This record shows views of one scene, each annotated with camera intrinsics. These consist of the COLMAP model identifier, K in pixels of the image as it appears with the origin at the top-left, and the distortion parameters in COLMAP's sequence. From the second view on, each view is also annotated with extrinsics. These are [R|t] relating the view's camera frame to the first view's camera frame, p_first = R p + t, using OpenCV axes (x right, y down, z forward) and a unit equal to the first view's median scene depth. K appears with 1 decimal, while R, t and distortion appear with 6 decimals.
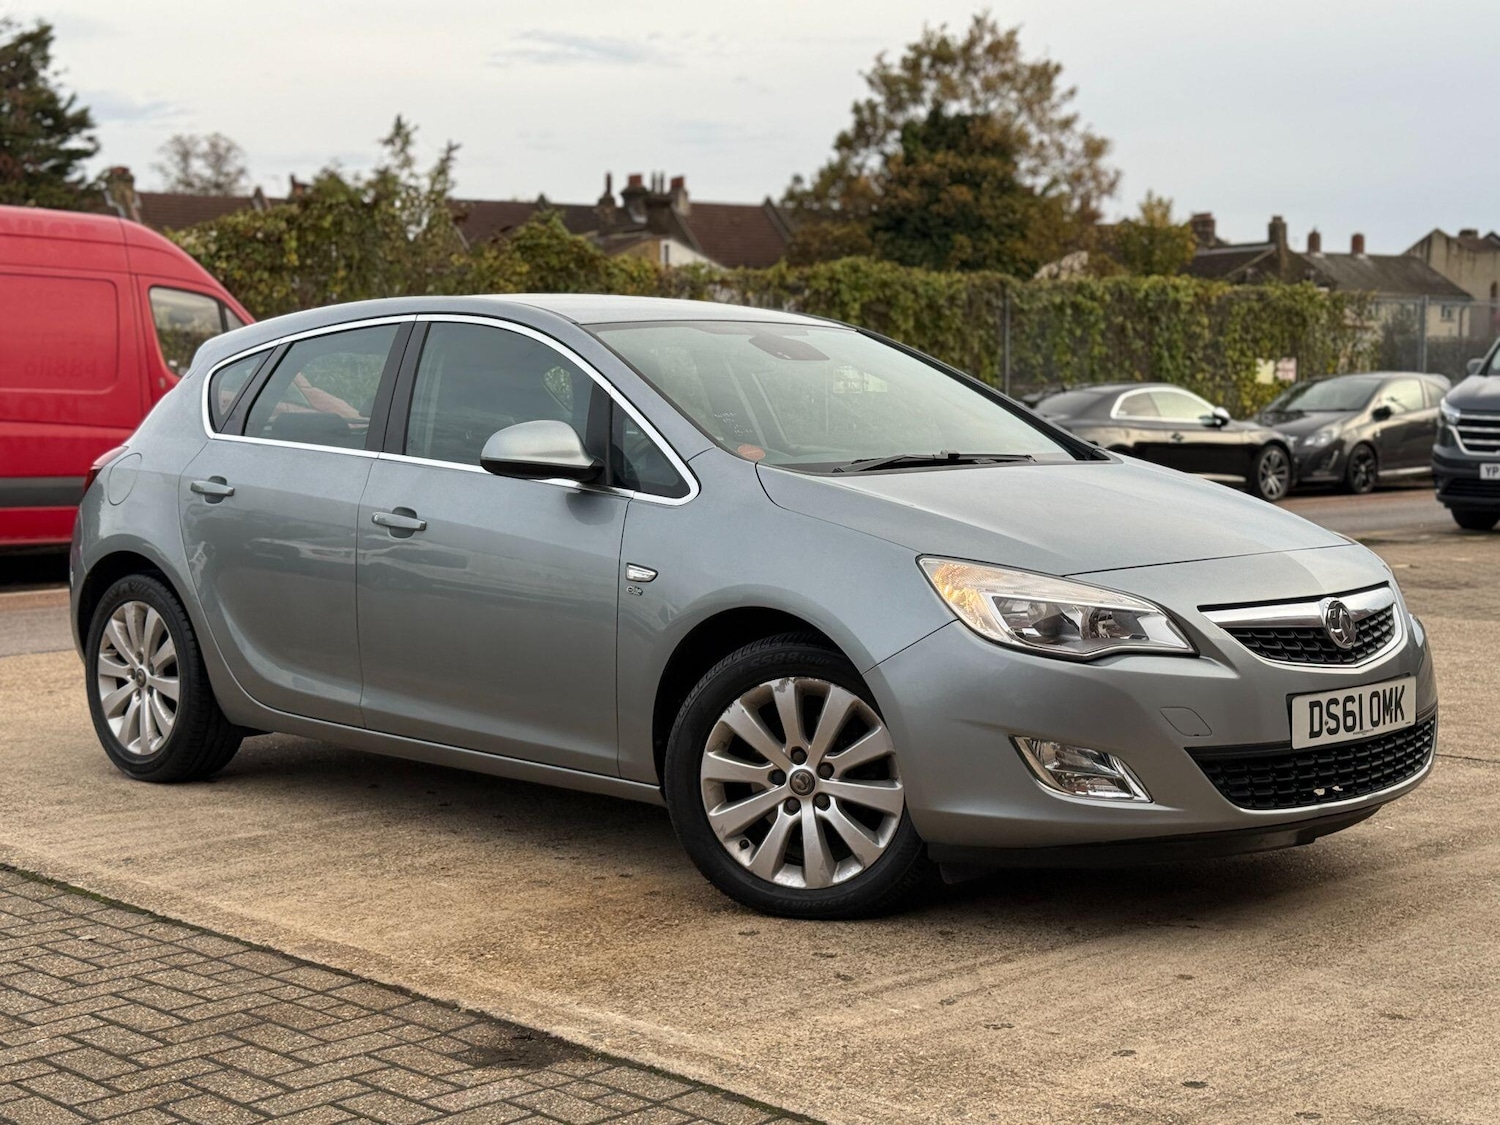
lens RADIAL K [[2206.9, 0, 750.0], [0, 2206.9, 562.5], [0, 0, 1]] dist [0.184177, -0.354411]
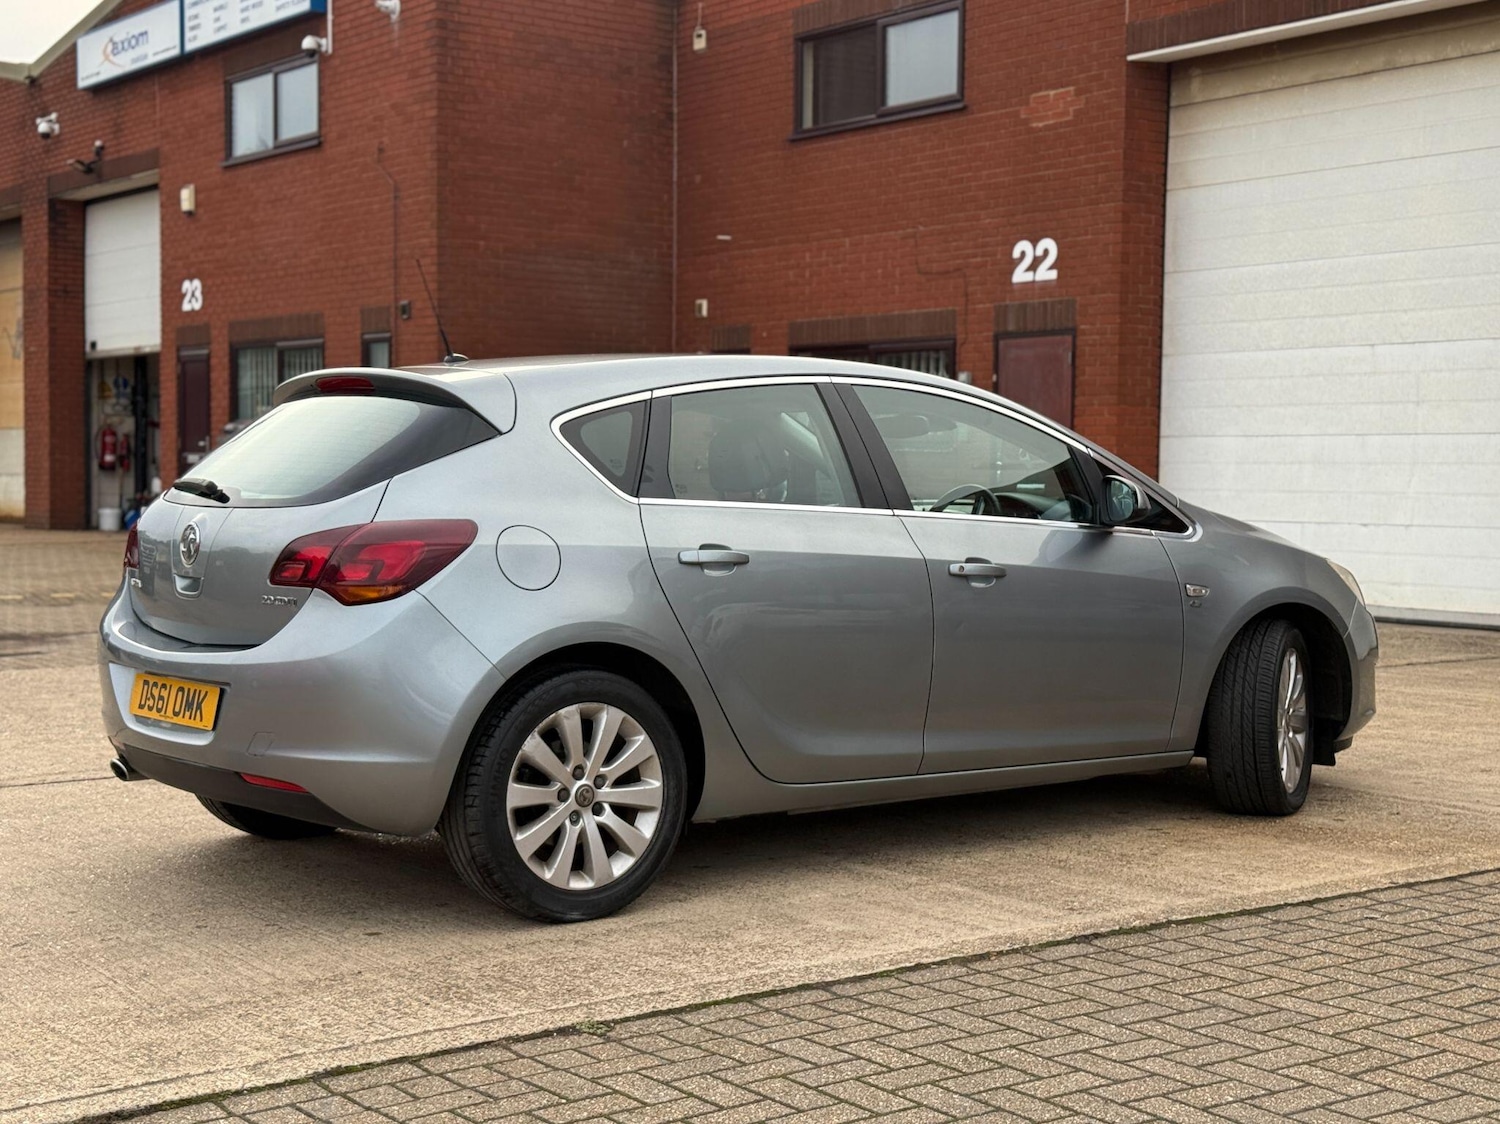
lens RADIAL K [[2239.4, 0, 747.3], [0, 2239.4, 567.7], [0, 0, 1]] dist [0.186561, -0.363155]
pose [[0.133864, -0.046044, 0.989929, -0.308267], [0.070968, 0.996801, 0.036767, -0.016659], [-0.988455, 0.065331, 0.136704, 0.234120]]
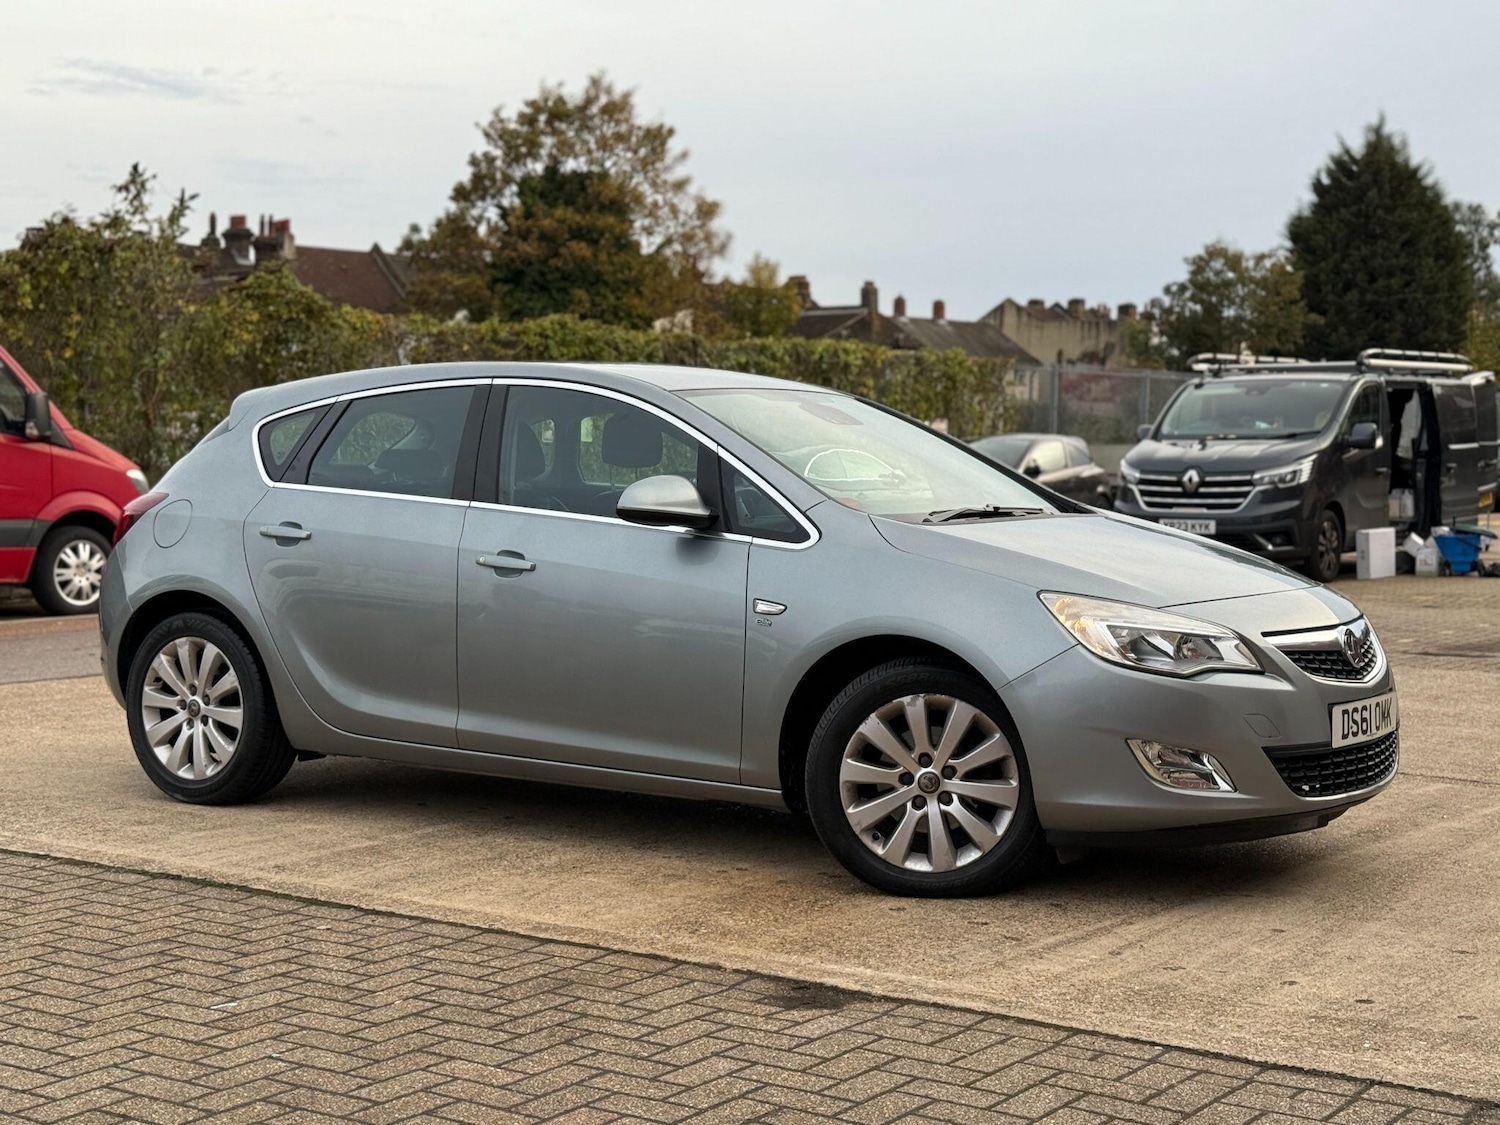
lens RADIAL K [[2206.9, 0, 750.0], [0, 2206.9, 562.5], [0, 0, 1]] dist [0.184177, -0.354411]
pose [[0.982131, 0.003971, 0.188155, -0.060422], [0.000278, 0.999746, -0.022548, 0.001658], [-0.188197, 0.022197, 0.981880, -0.030968]]
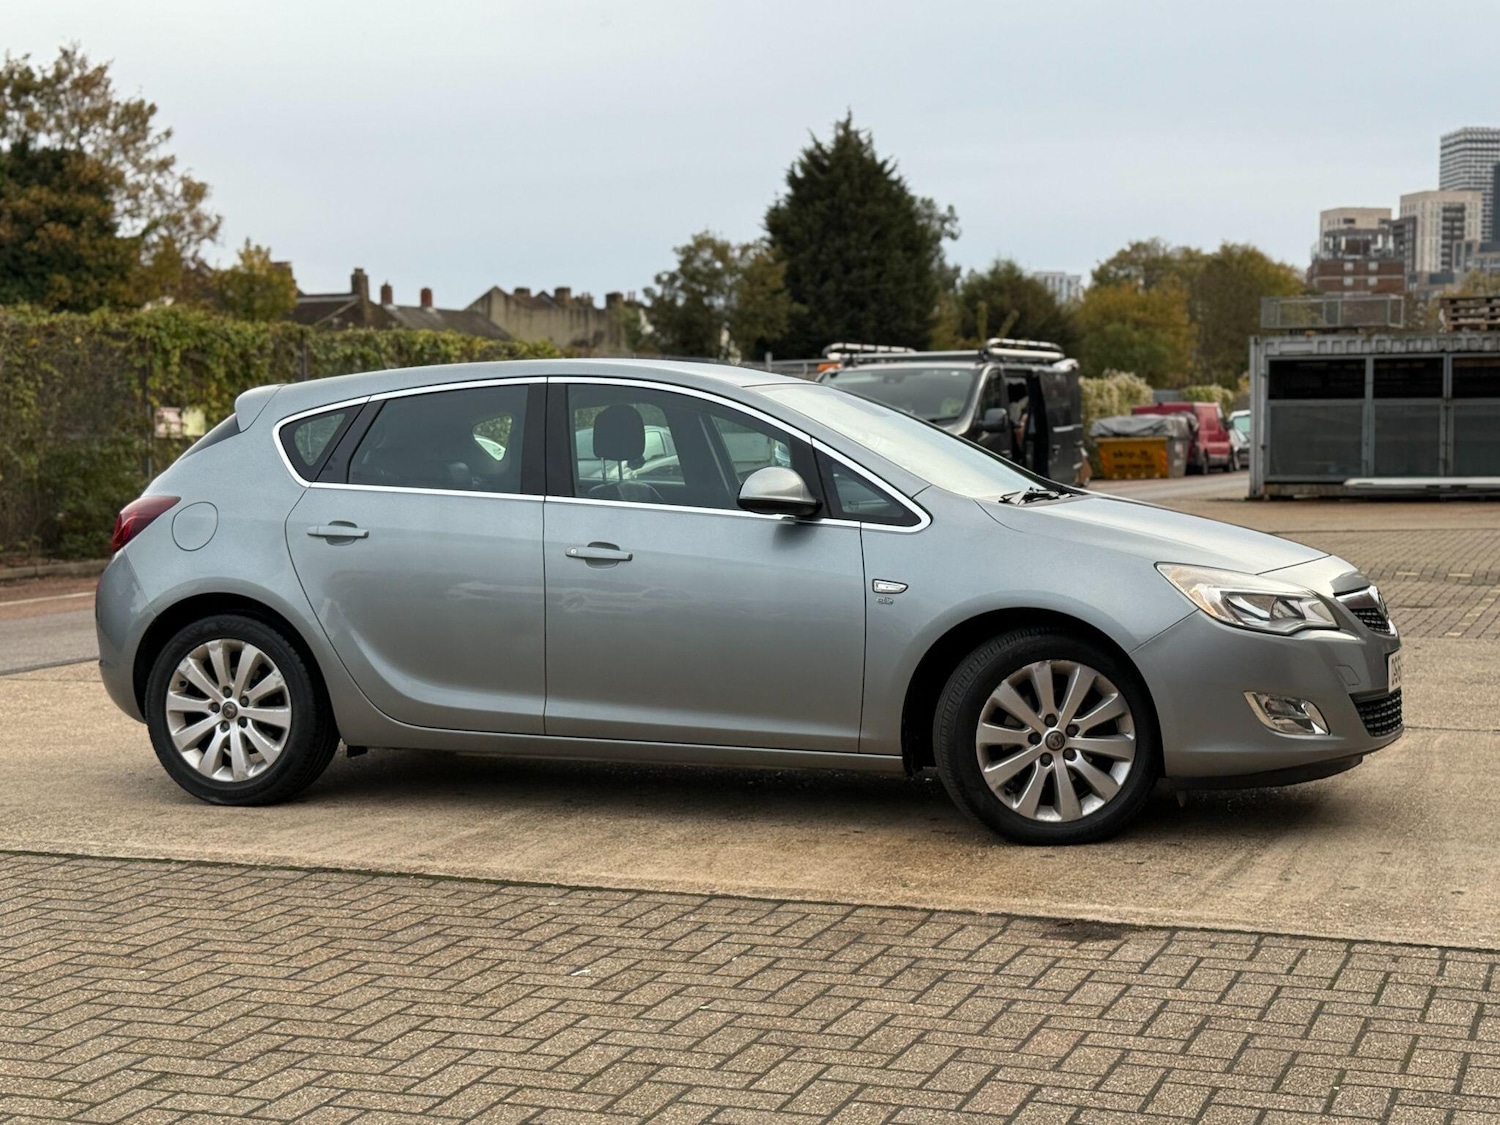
lens RADIAL K [[2239.4, 0, 747.3], [0, 2239.4, 568.2], [0, 0, 1]] dist [0.186561, -0.363155]
pose [[0.909931, -0.027526, 0.413846, -0.140968], [0.035640, 0.999294, -0.011897, 0.001459], [-0.413226, 0.025575, 0.910269, -0.027554]]
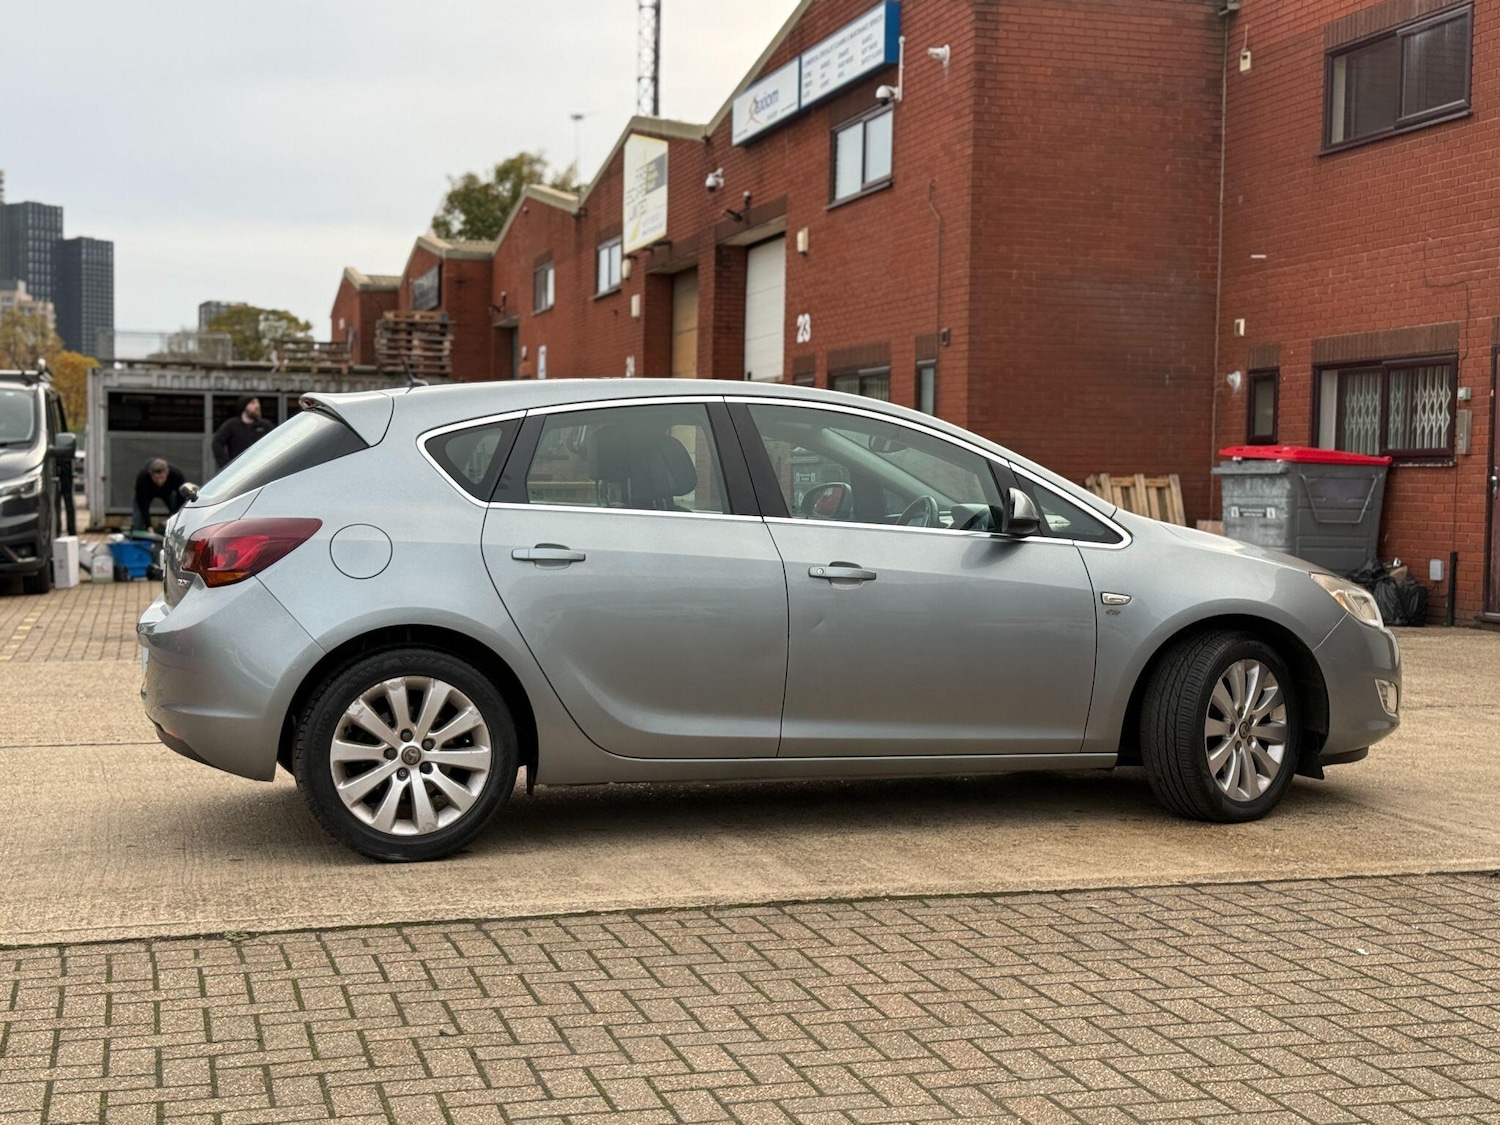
lens RADIAL K [[2206.9, 0, 750.0], [0, 2206.9, 562.5], [0, 0, 1]] dist [0.184177, -0.354411]
pose [[0.482962, -0.028916, 0.875163, -0.296430], [0.057428, 0.998349, 0.001294, -0.007001], [-0.873756, 0.049634, 0.483826, 0.114756]]
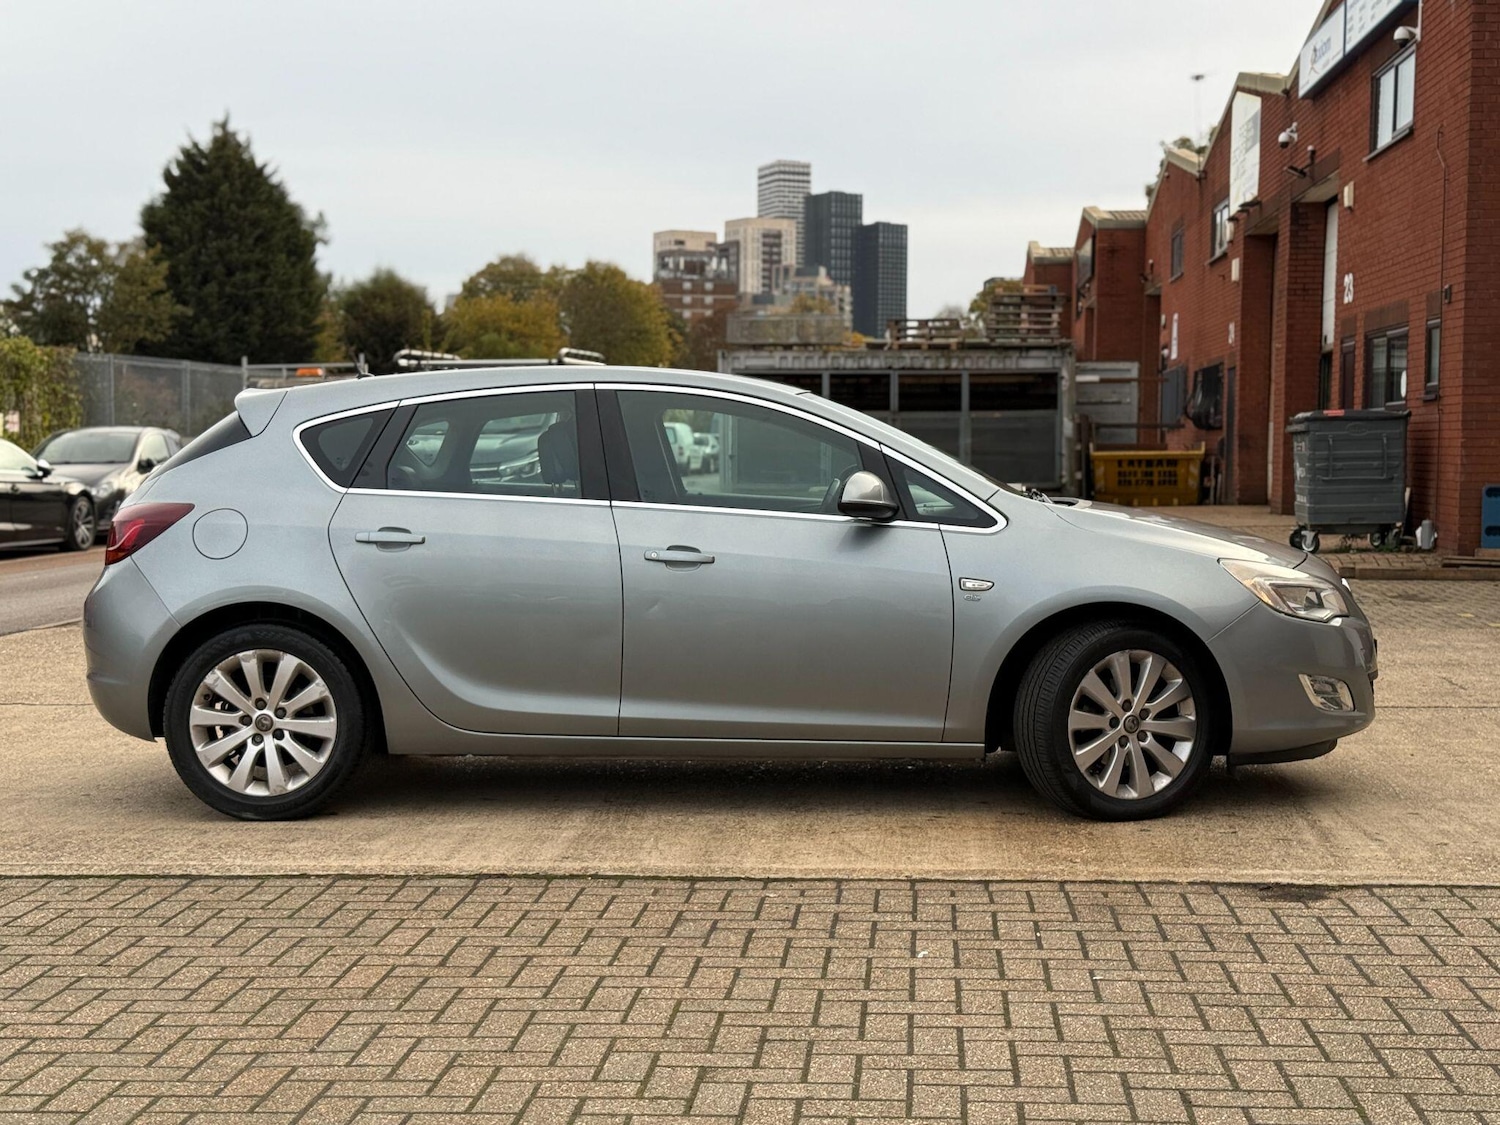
lens RADIAL K [[2206.9, 0, 750.0], [0, 2206.9, 562.5], [0, 0, 1]] dist [0.184177, -0.354411]
pose [[0.752848, -0.035698, 0.657225, -0.223344], [0.050966, 0.998692, -0.004136, -0.002096], [-0.656218, 0.036610, 0.753683, 0.017732]]
